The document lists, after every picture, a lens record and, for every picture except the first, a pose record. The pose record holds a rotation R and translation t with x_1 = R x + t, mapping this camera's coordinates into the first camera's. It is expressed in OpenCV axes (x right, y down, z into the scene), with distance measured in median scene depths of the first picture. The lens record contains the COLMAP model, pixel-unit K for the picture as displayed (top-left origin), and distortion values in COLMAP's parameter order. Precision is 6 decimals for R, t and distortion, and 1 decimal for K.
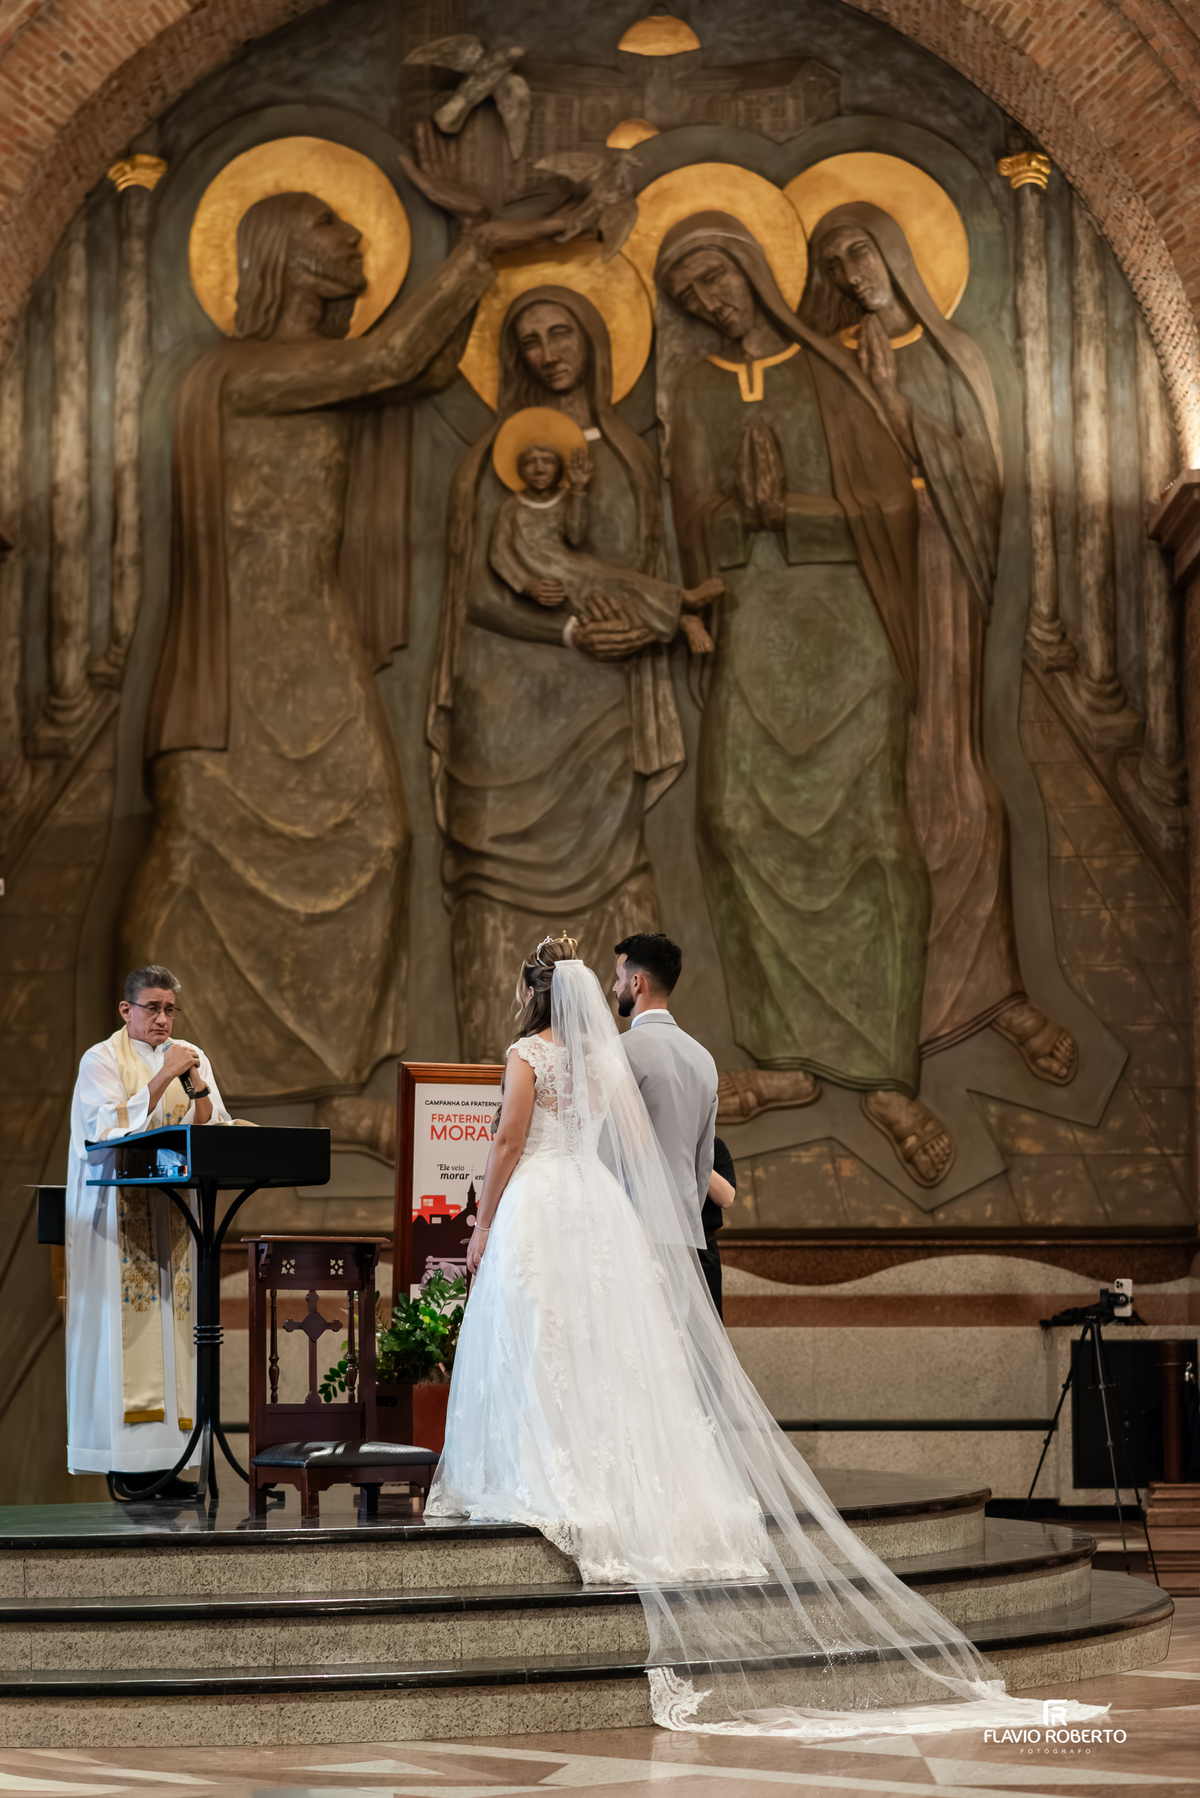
lens RADIAL K [[4483.0, 0, 600.0], [0, 4483.0, 899.0], [0, 0, 1]] dist [0.029727, 0.065114]
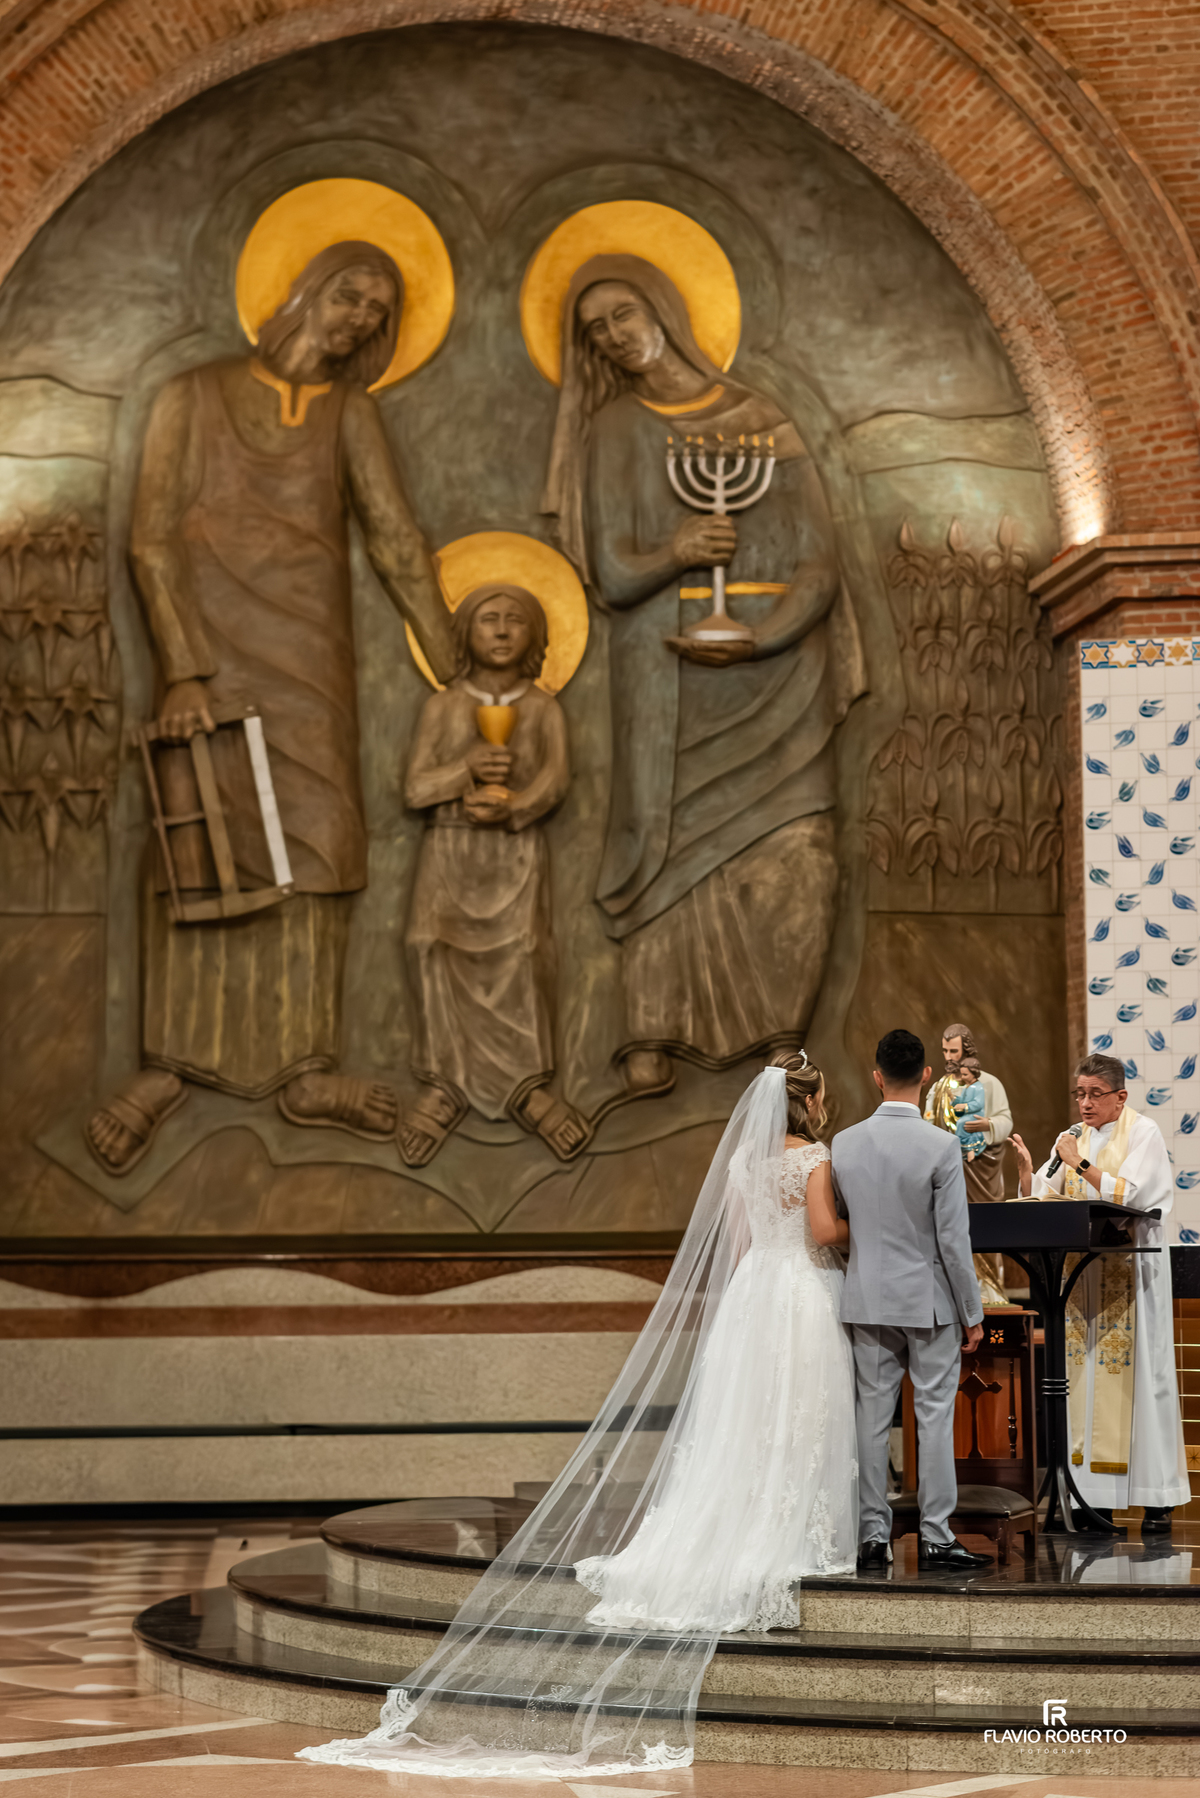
lens RADIAL K [[4477.4, 0, 600.0], [0, 4477.4, 899.0], [0, 0, 1]] dist [0.002111, -0.164001]
pose [[0.139386, -0.073089, -0.987537, 0.577412], [0.102993, 0.992934, -0.058952, 0.017751], [0.984867, -0.093492, 0.145929, 0.425359]]
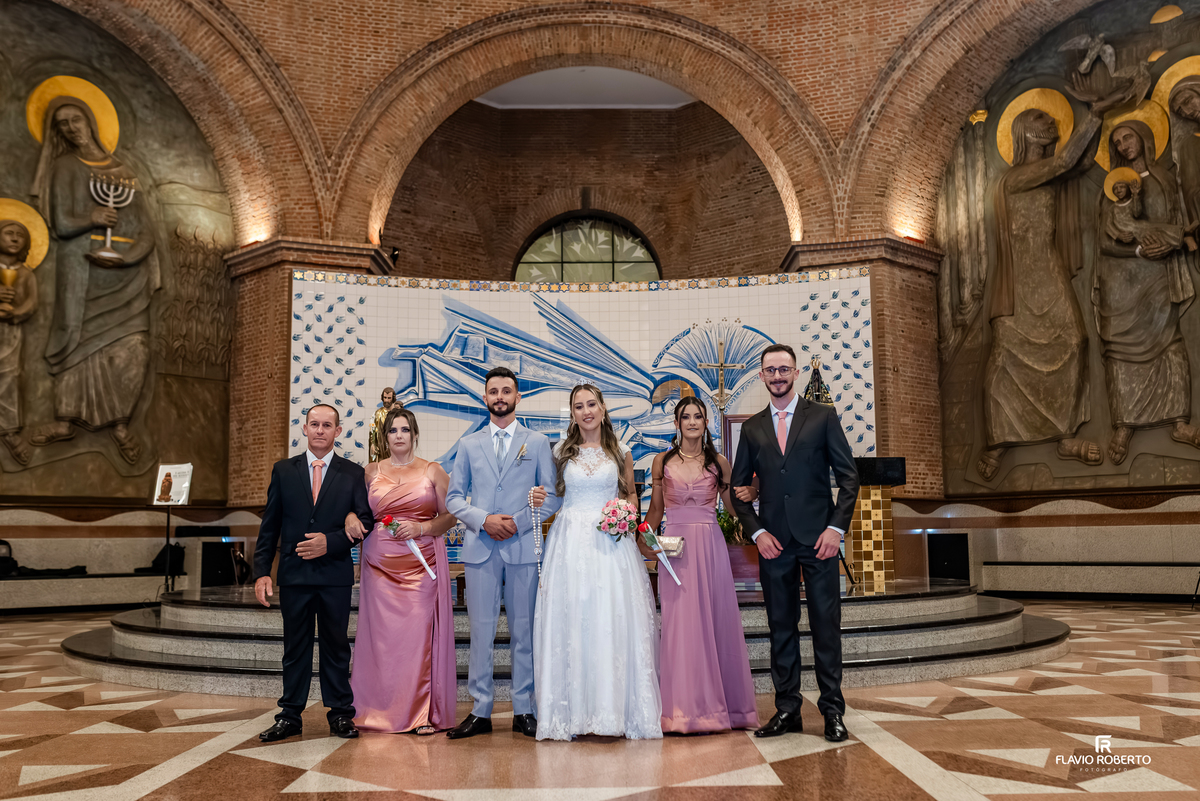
lens RADIAL K [[1188.9, 0, 632.6], [0, 1188.9, 394.7], [0, 0, 1]] dist [-0.009541, 0.007541]
pose [[0.736818, -0.087345, -0.670426, 0.226674], [0.072648, 0.996107, -0.049934, 0.034409], [0.672177, -0.011913, 0.740295, 0.304878]]
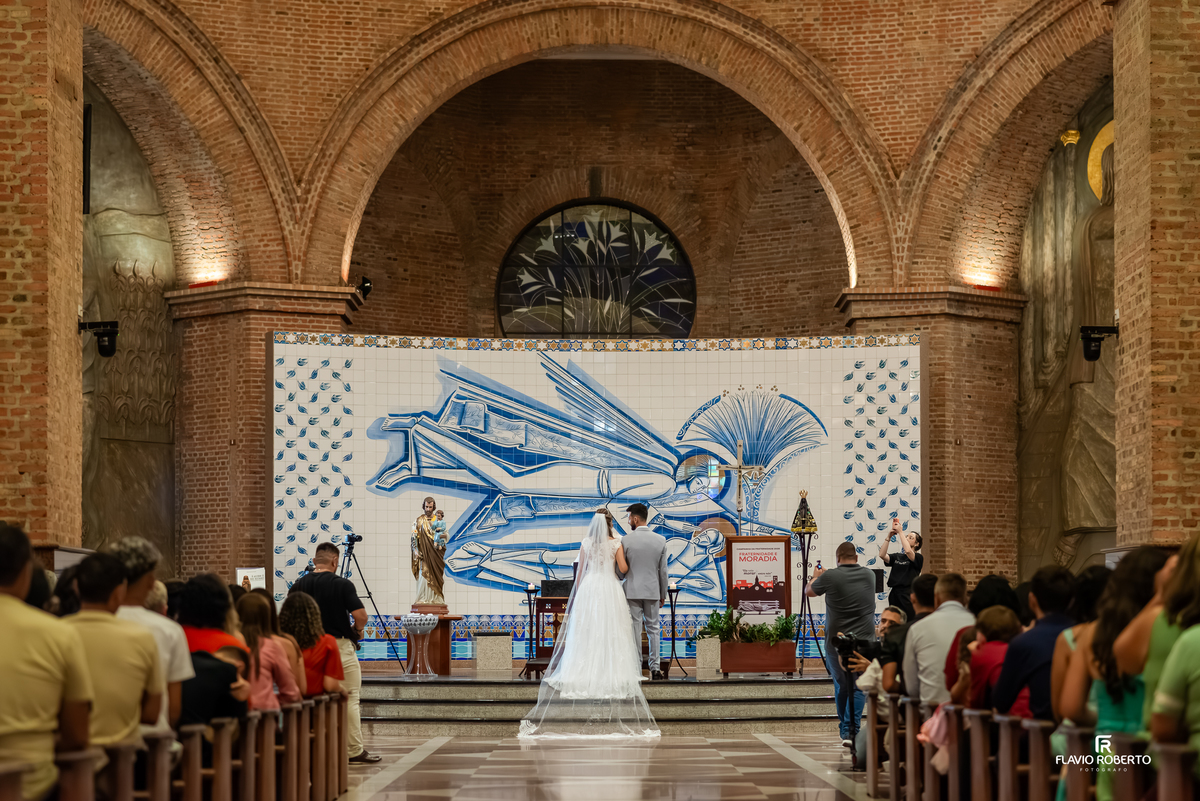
lens RADIAL K [[2943.5, 0, 820.6], [0, 2943.5, 557.5], [0, 0, 1]] dist [-0.045631, 0.240165]
pose [[0.772351, -0.013930, -0.635043, 0.793564], [0.060665, 0.996807, 0.051916, -0.030159], [0.632292, -0.078623, 0.770730, -0.302796]]
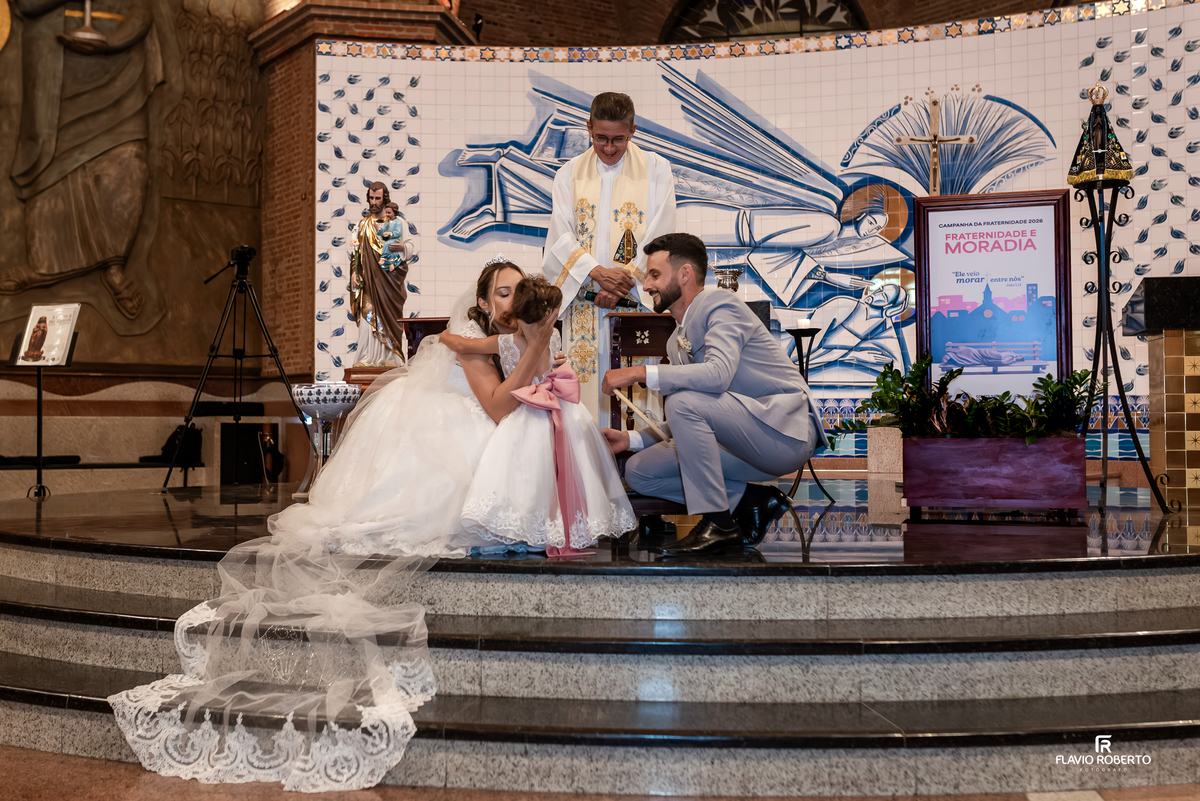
lens RADIAL K [[1399.0, 0, 535.9], [0, 1399.0, 380.1], [0, 0, 1]] dist [-0.006700, 0.005377]
pose [[0.557671, -0.024998, -0.829686, 0.149277], [0.077269, 0.996770, 0.021904, 0.045984], [0.826458, -0.076324, 0.557801, 0.424802]]
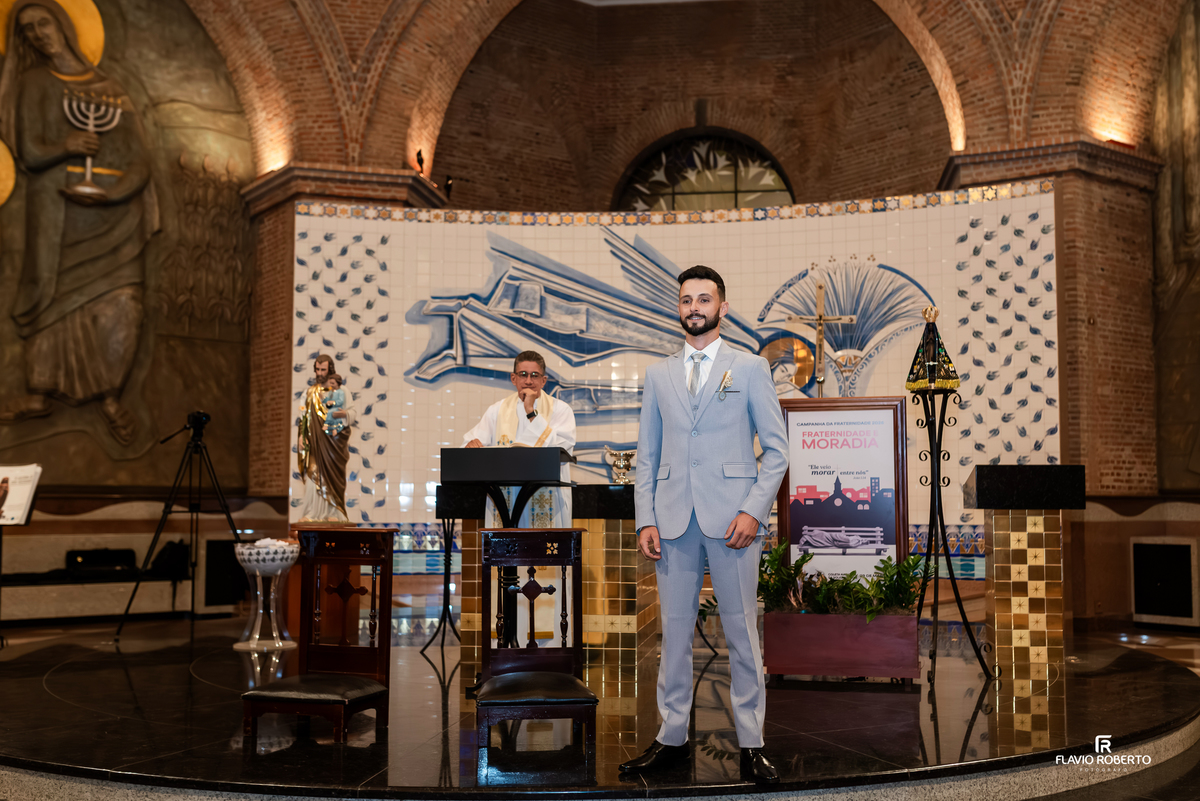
lens RADIAL K [[1223.2, 0, 642.3], [0, 1223.2, 417.7], [0, 0, 1]] dist [-0.002856, -0.005013]
pose [[0.628878, -0.048688, -0.775978, 0.157689], [0.070550, 0.997494, -0.005411, 0.026440], [0.774296, -0.051342, 0.630737, 0.444275]]
